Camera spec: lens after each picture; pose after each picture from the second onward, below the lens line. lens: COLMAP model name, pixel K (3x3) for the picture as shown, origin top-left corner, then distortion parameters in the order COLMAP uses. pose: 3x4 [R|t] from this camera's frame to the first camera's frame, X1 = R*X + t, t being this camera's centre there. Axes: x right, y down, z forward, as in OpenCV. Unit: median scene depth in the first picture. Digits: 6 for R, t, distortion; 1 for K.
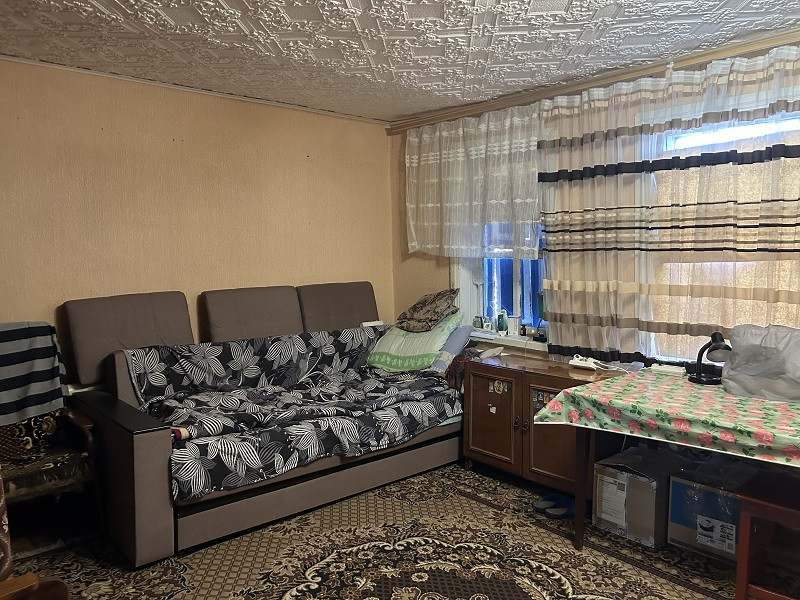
lens RADIAL K [[599.9, 0, 398.4], [0, 599.9, 297.0], [0, 0, 1]] dist [0.053110, -0.070315]
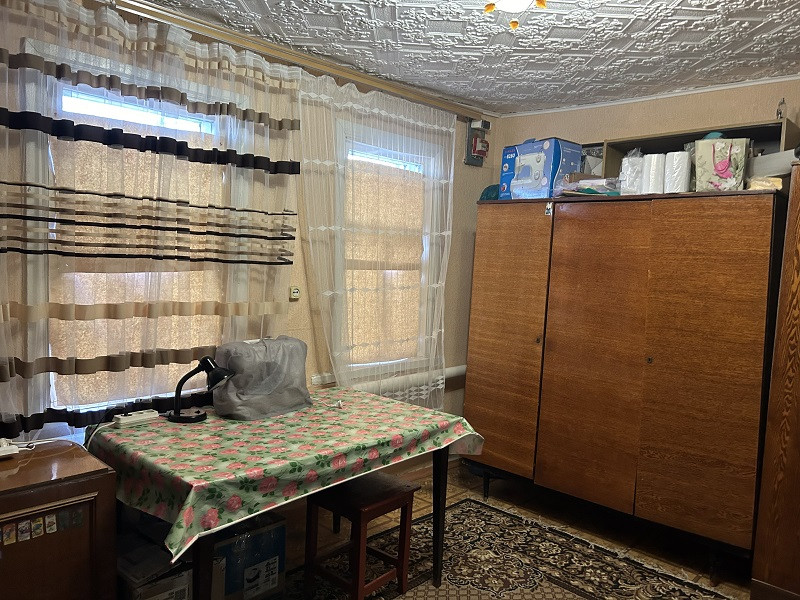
lens RADIAL K [[602.4, 0, 399.8], [0, 602.4, 305.6], [0, 0, 1]] dist [0.063336, -0.069022]
pose [[-0.085519, -0.073322, 0.993635, -0.323223], [0.031448, 0.996593, 0.076246, -0.066634], [-0.995840, 0.037769, -0.082922, 0.757303]]
